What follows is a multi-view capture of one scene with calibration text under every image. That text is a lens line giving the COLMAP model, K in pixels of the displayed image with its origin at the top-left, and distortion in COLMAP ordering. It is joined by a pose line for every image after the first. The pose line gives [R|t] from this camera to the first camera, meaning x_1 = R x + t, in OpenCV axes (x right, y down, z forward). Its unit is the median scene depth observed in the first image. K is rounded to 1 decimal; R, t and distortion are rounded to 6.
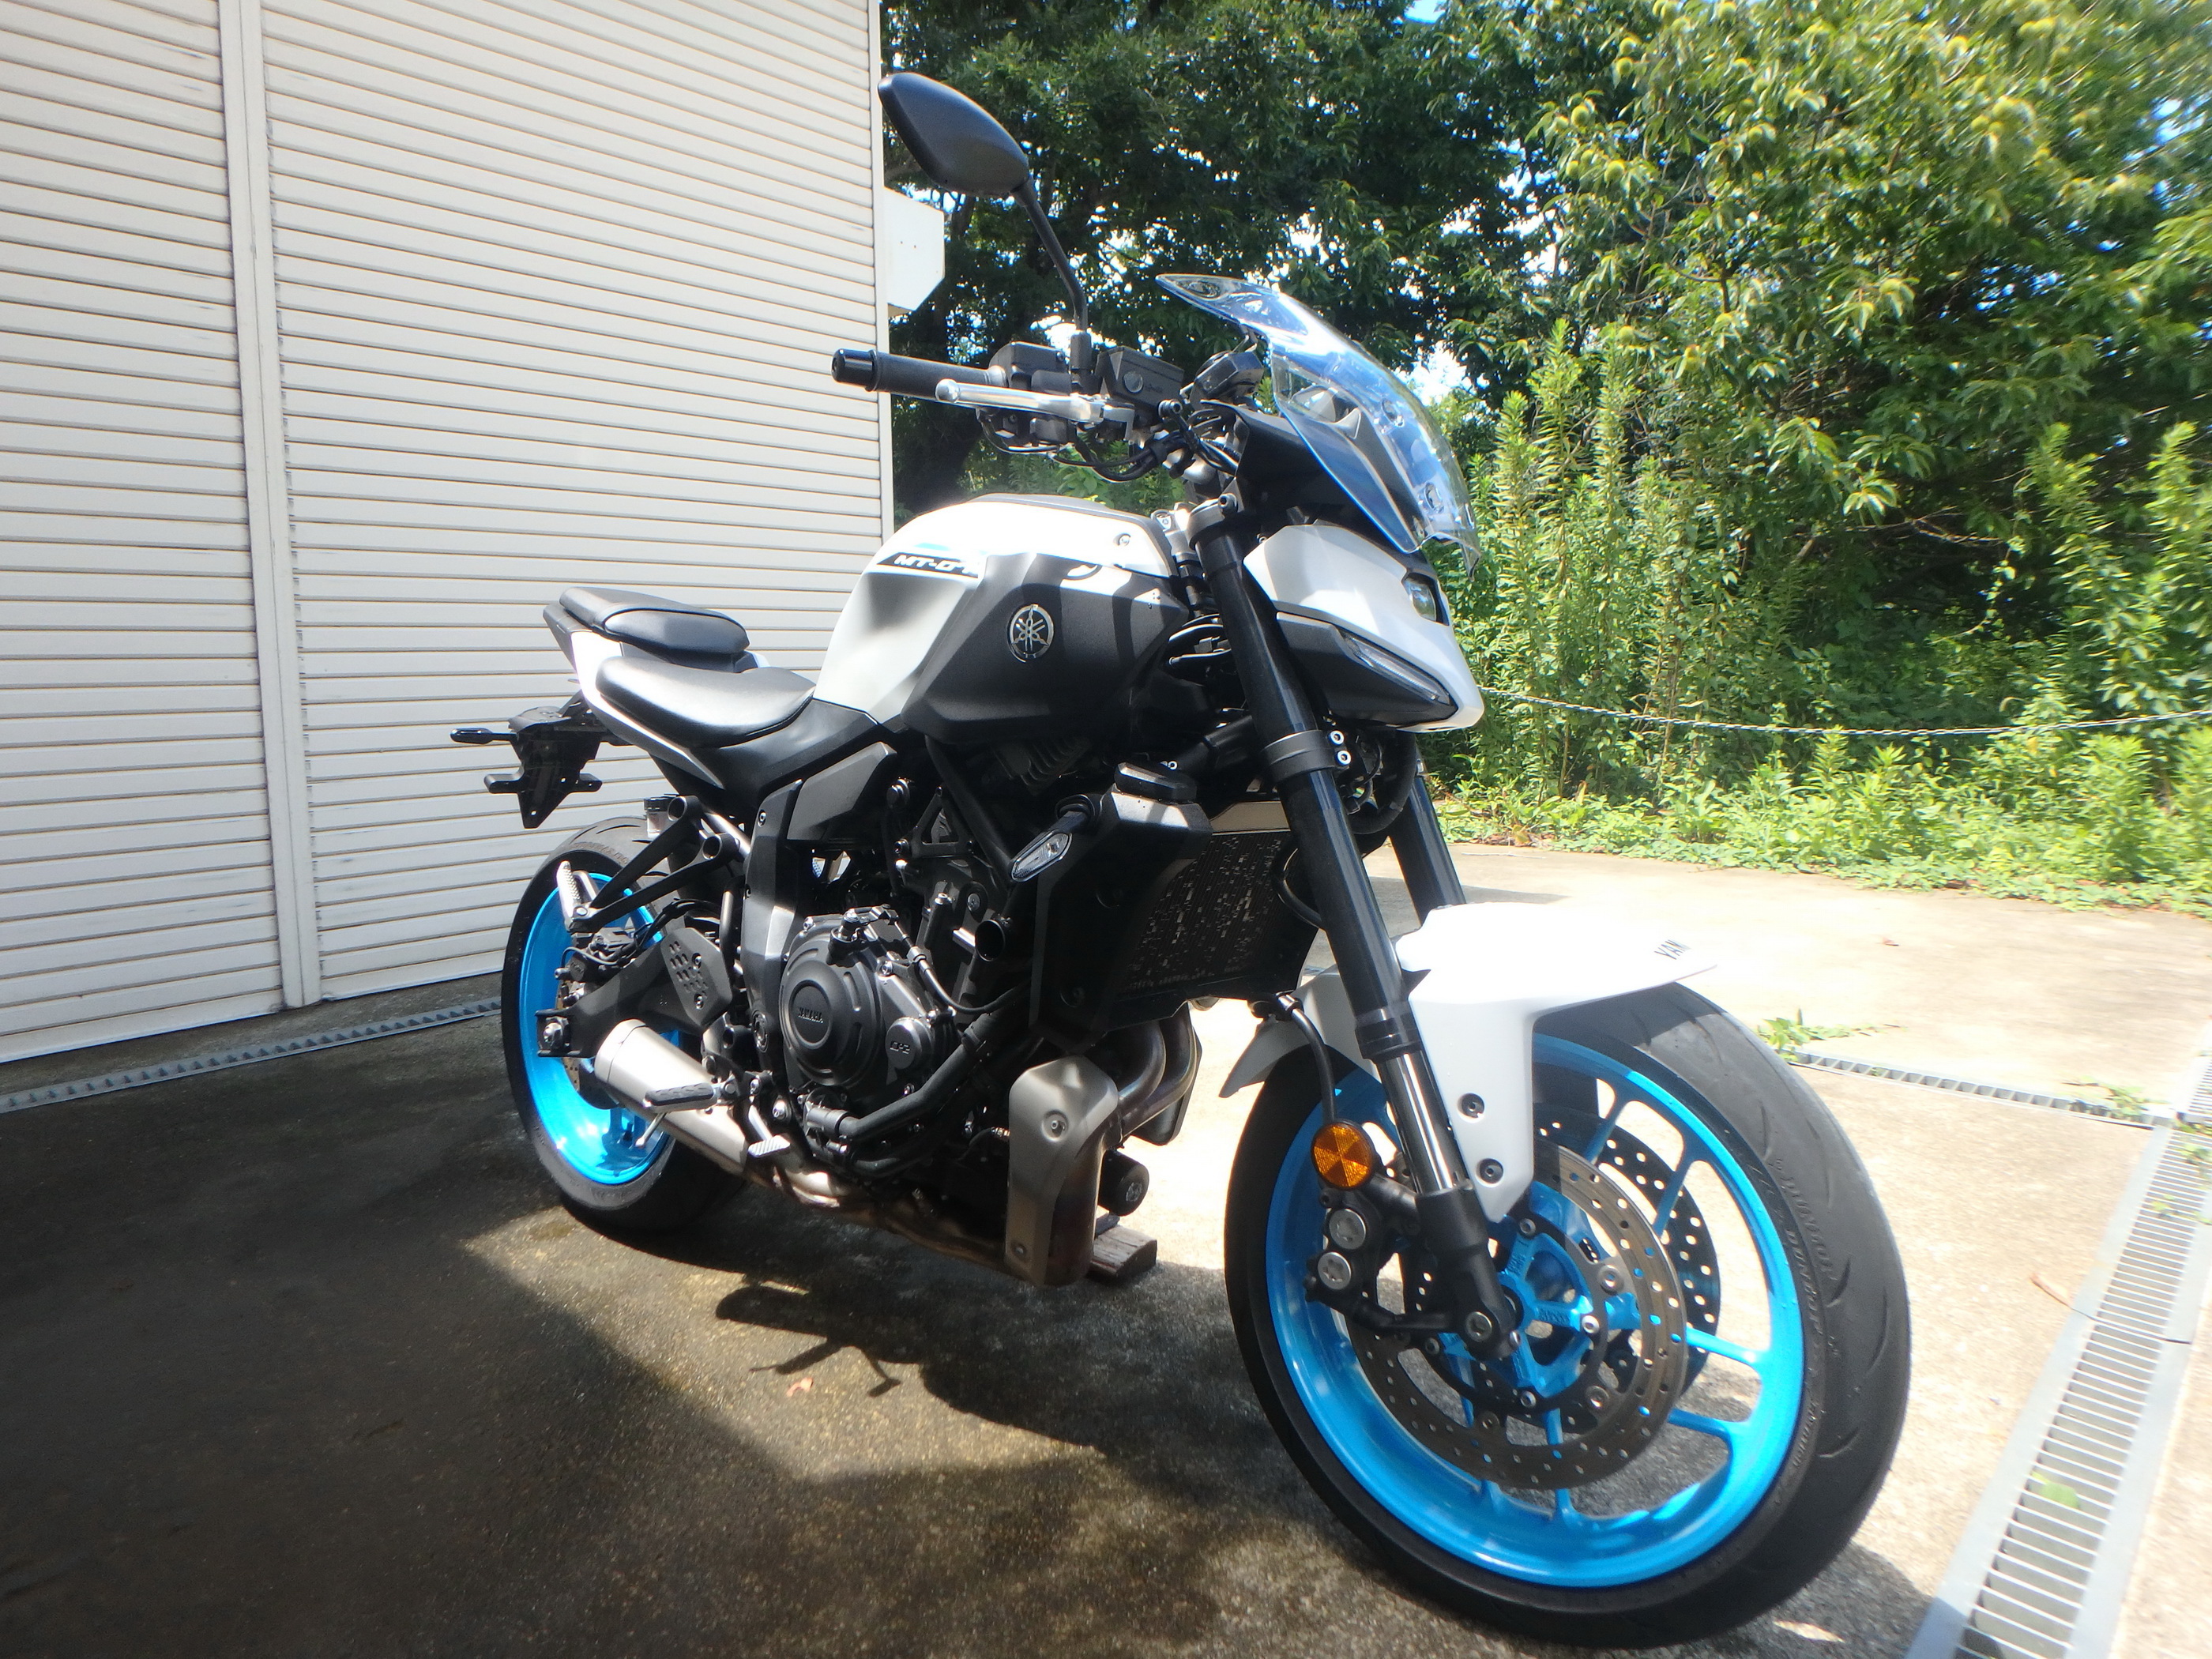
lens RADIAL K [[1382.9, 0, 1085.6], [0, 1382.9, 869.9], [0, 0, 1]] dist [-0.032304, 0.001427]
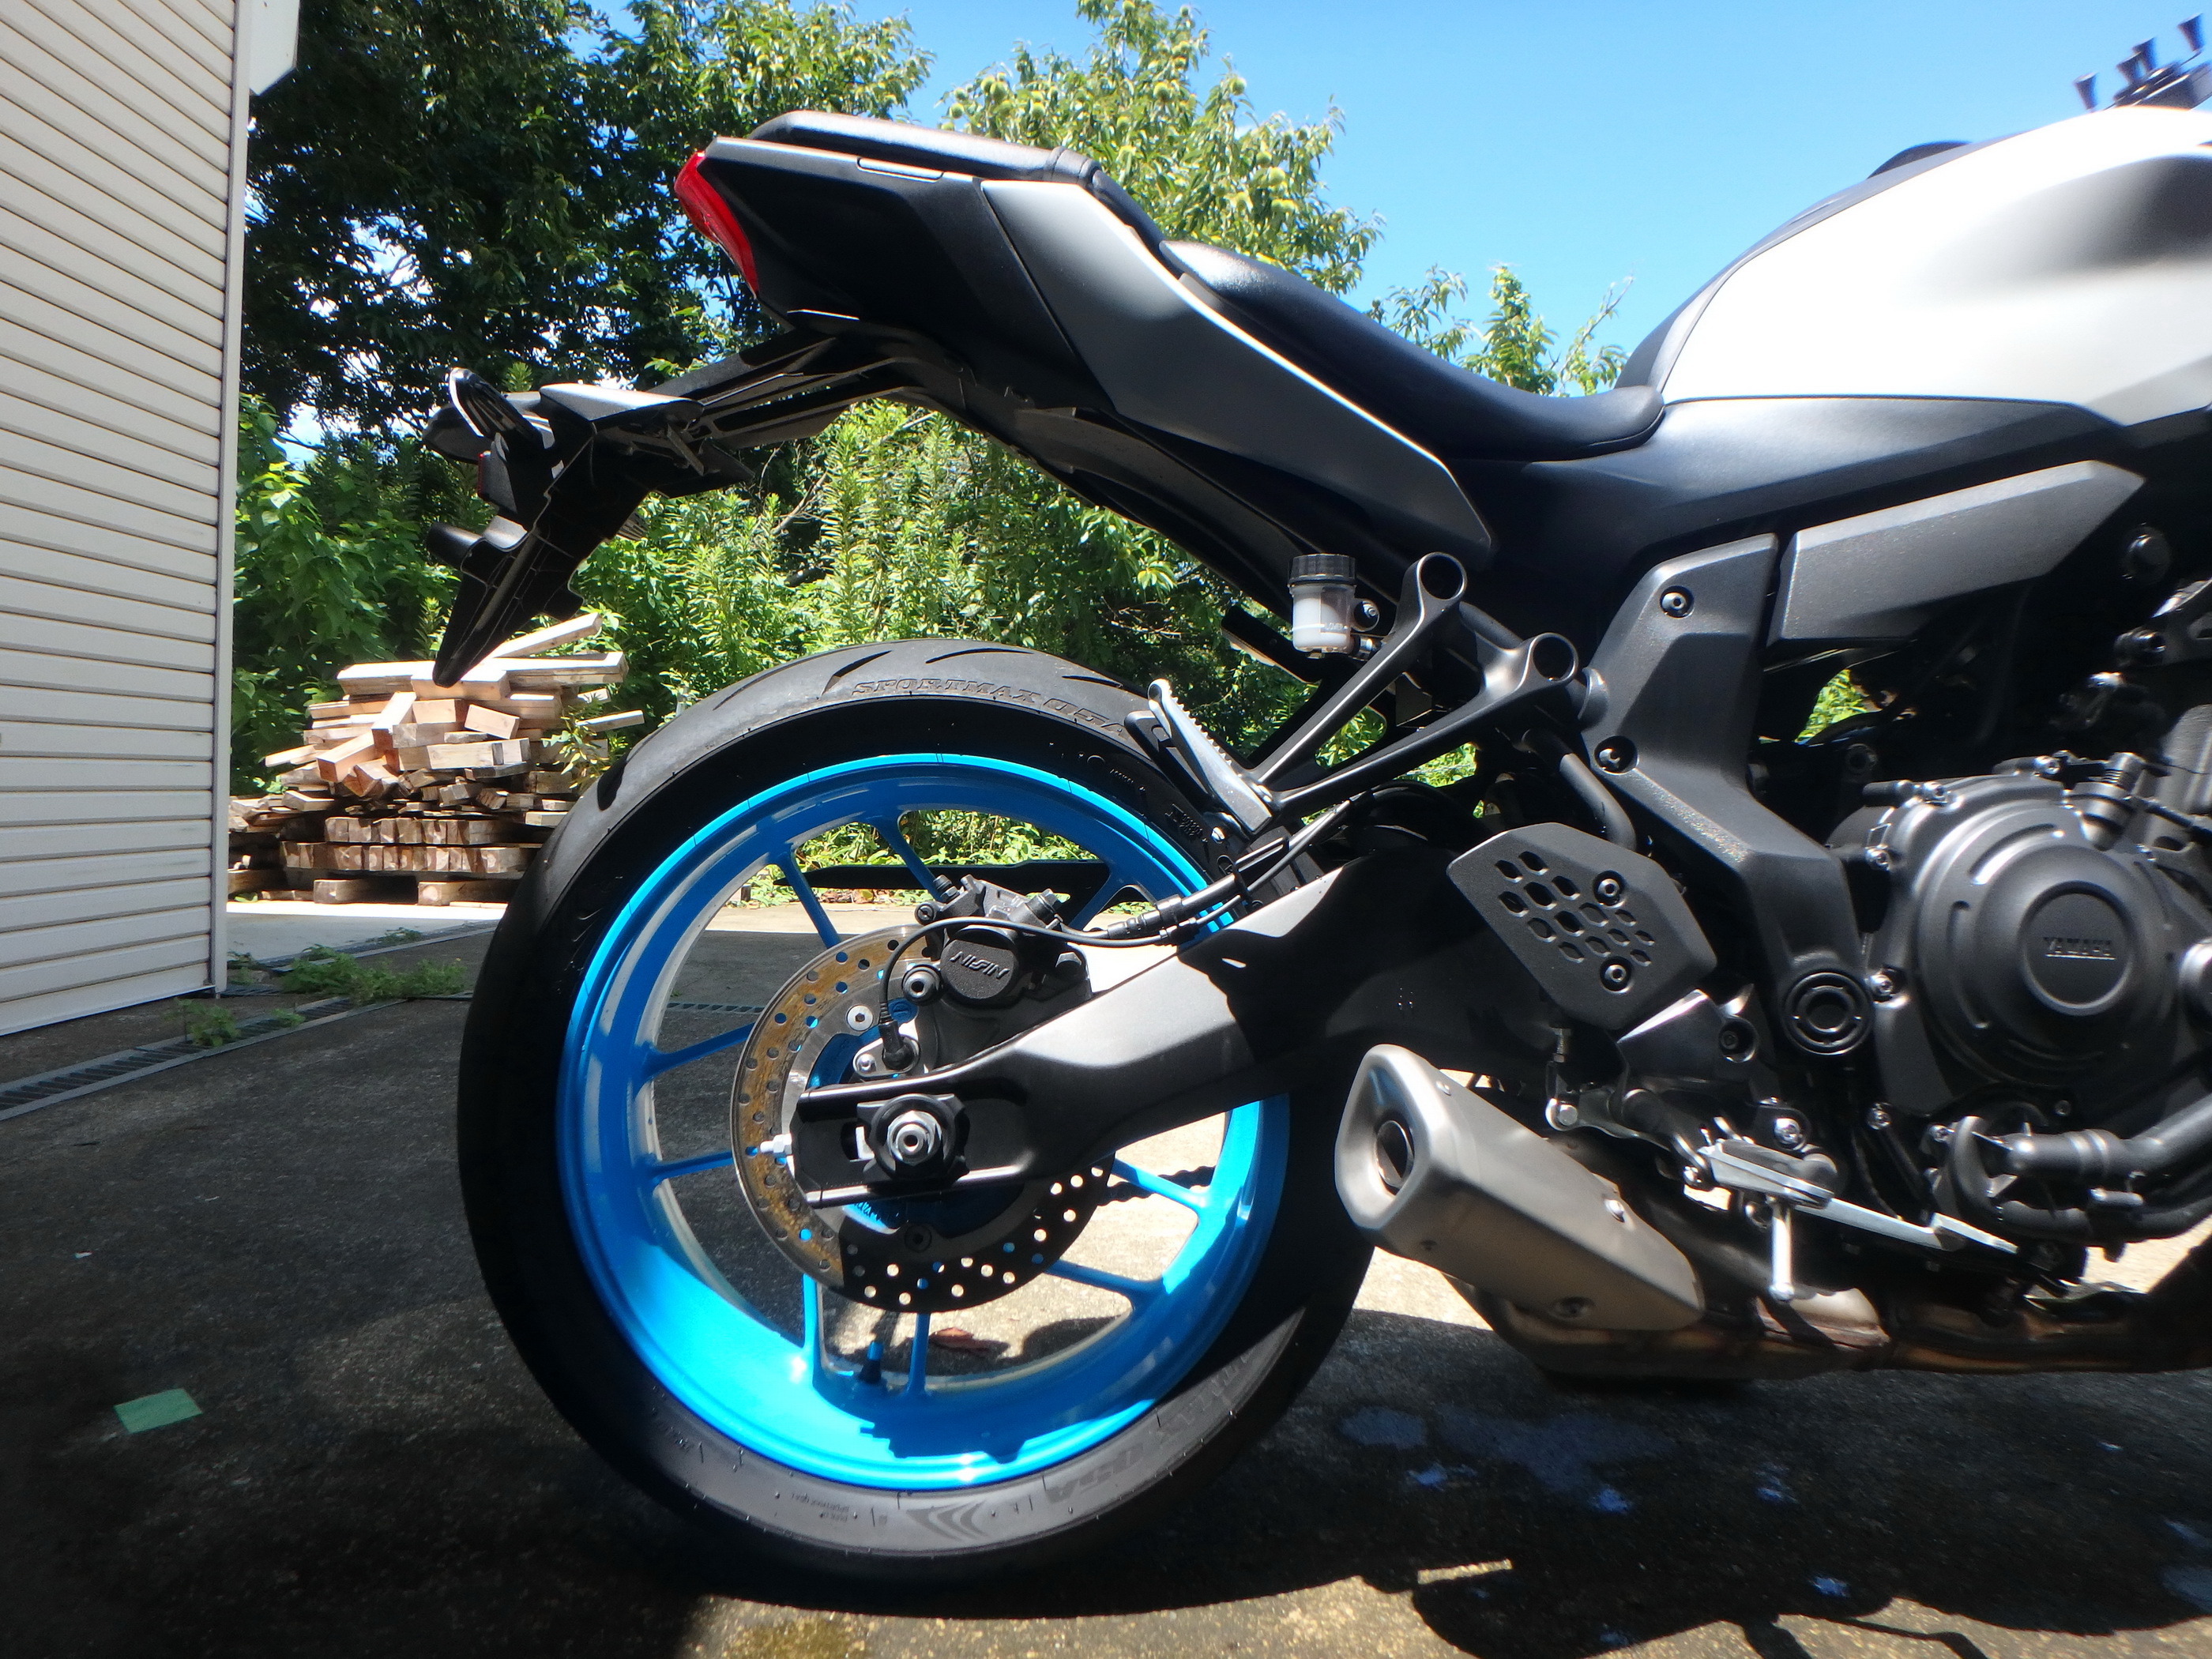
lens RADIAL K [[1379.4, 0, 1094.9], [0, 1379.4, 859.8], [0, 0, 1]] dist [-0.027420, 0.003912]
pose [[0.747904, -0.004440, 0.663792, -0.219251], [0.059549, 0.996395, -0.060431, 0.022187], [-0.661130, 0.084725, 0.745472, 0.233012]]
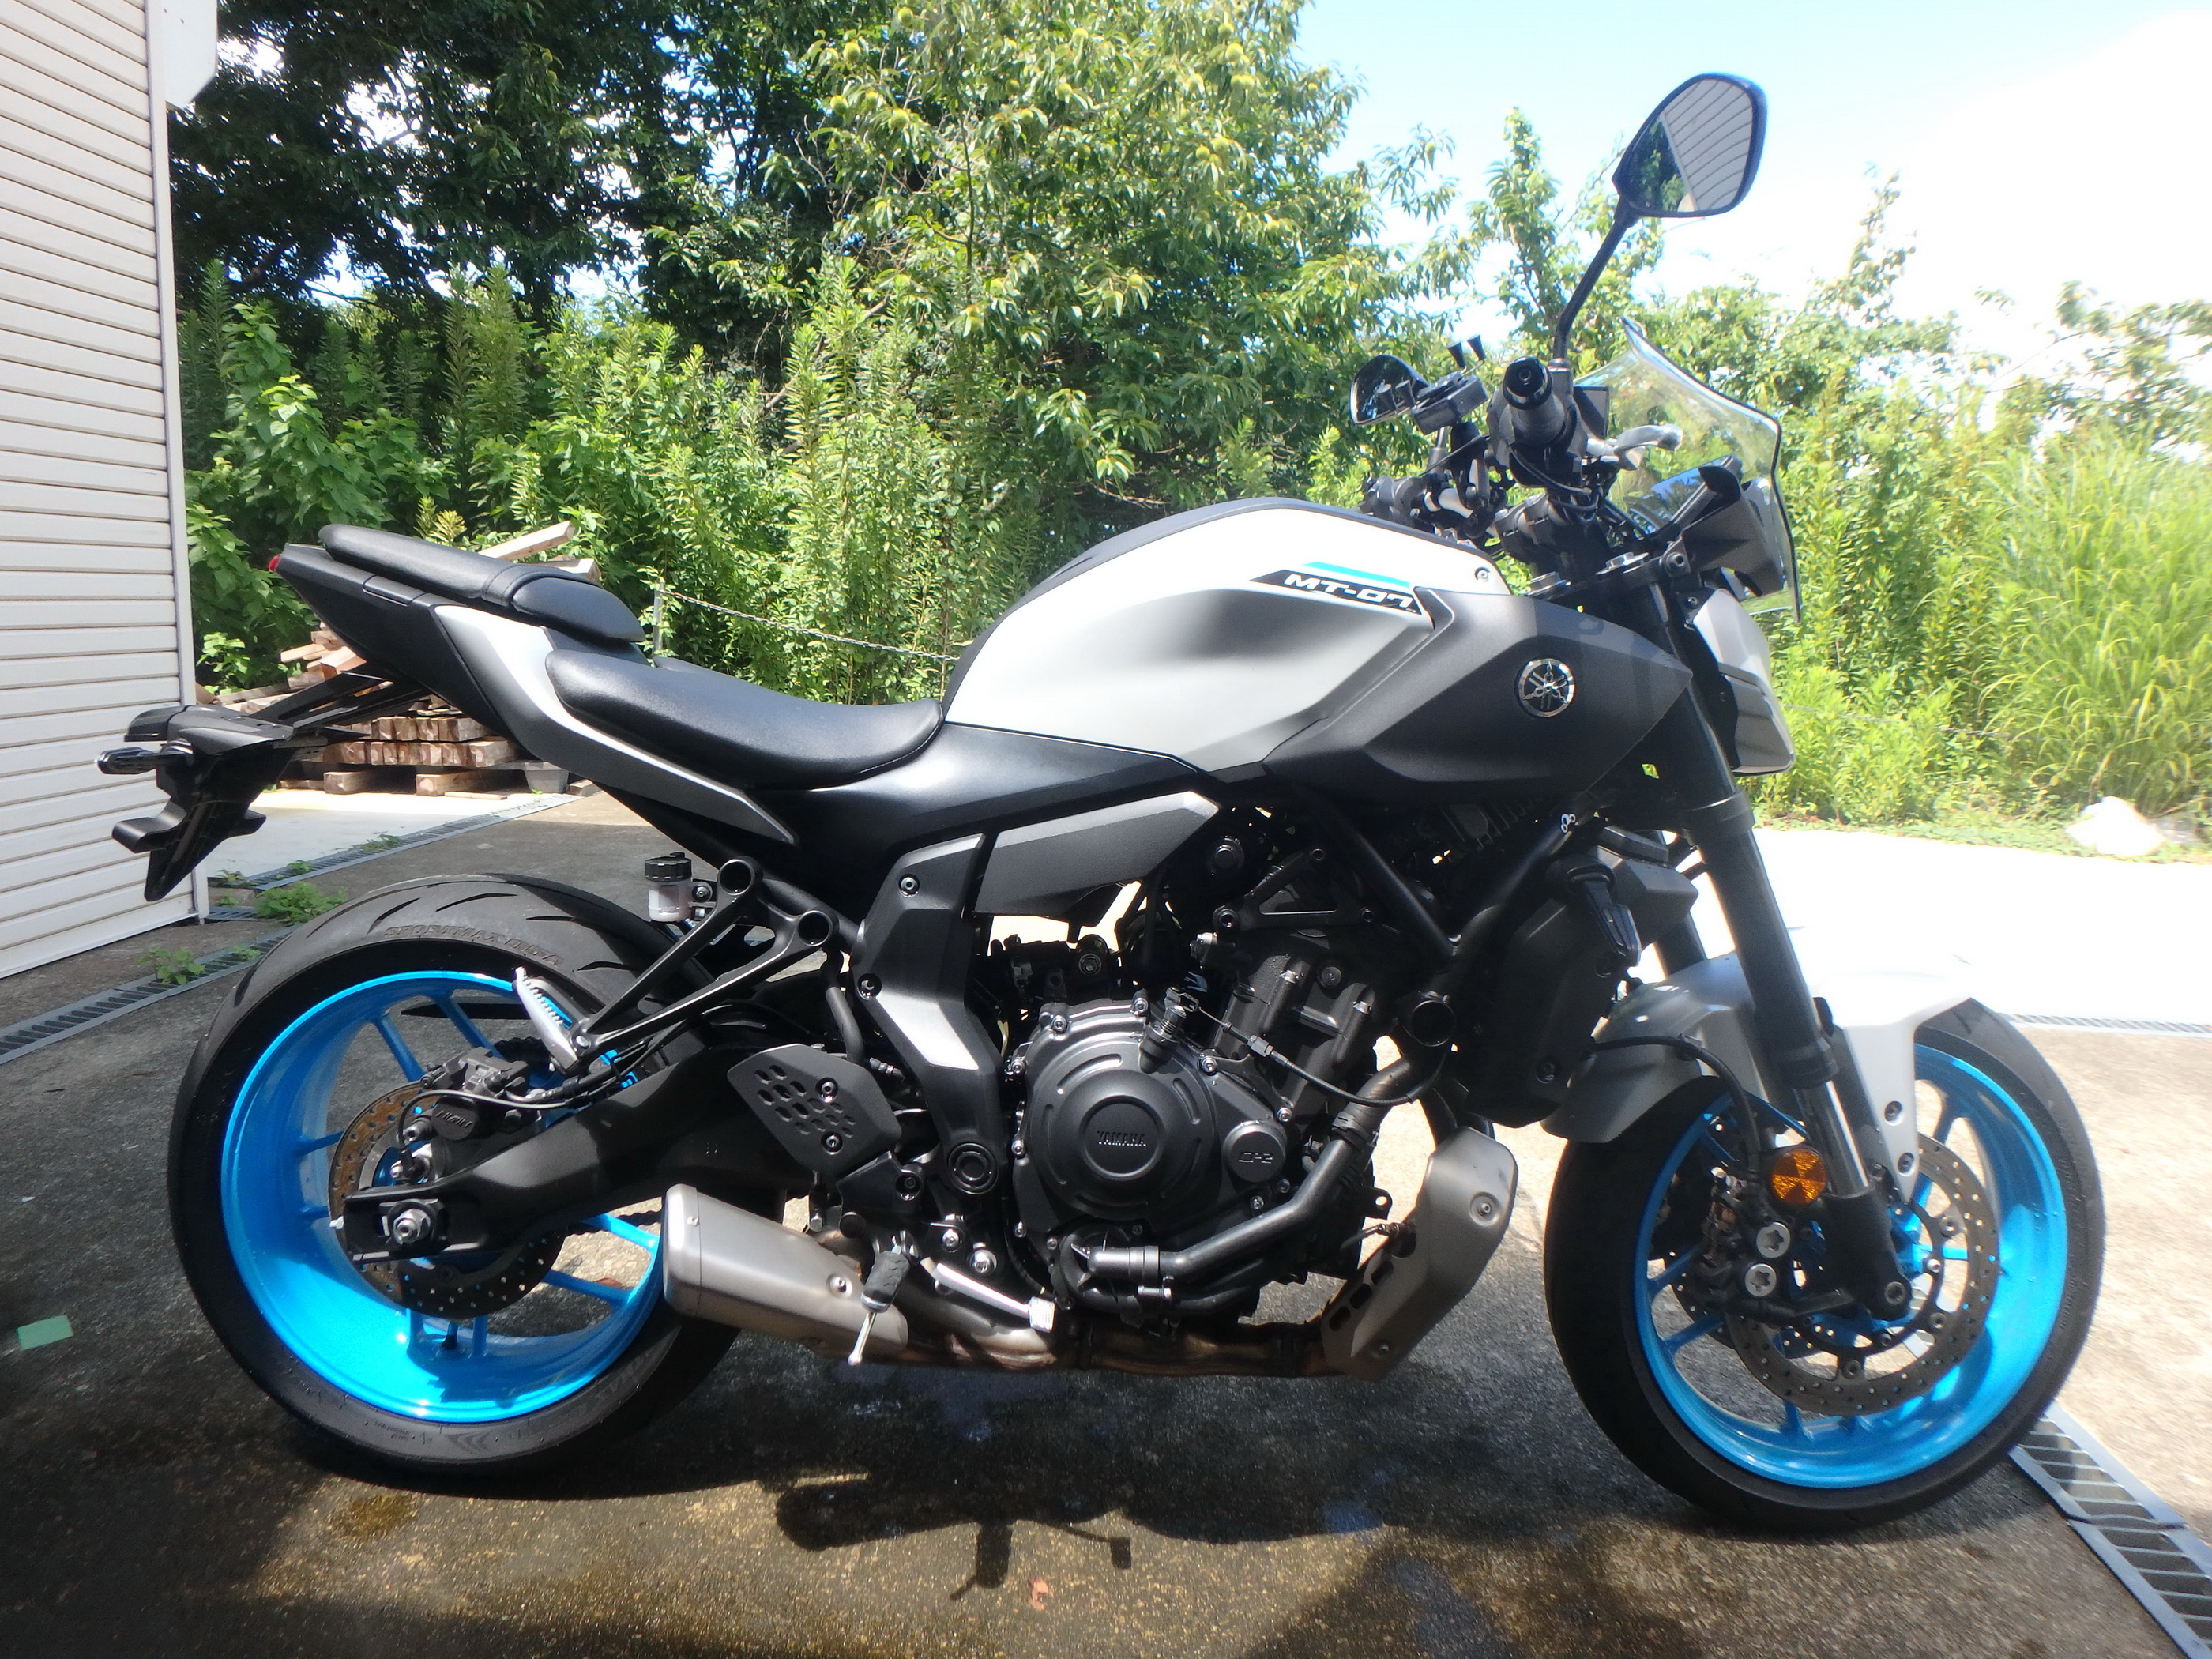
lens RADIAL K [[1380.4, 0, 1085.5], [0, 1380.4, 837.4], [0, 0, 1]] dist [-0.019626, -0.002566]
pose [[0.787969, -0.076006, 0.611006, -0.185548], [0.051382, 0.997007, 0.057758, -0.031056], [-0.613568, -0.014117, 0.789516, 0.104332]]
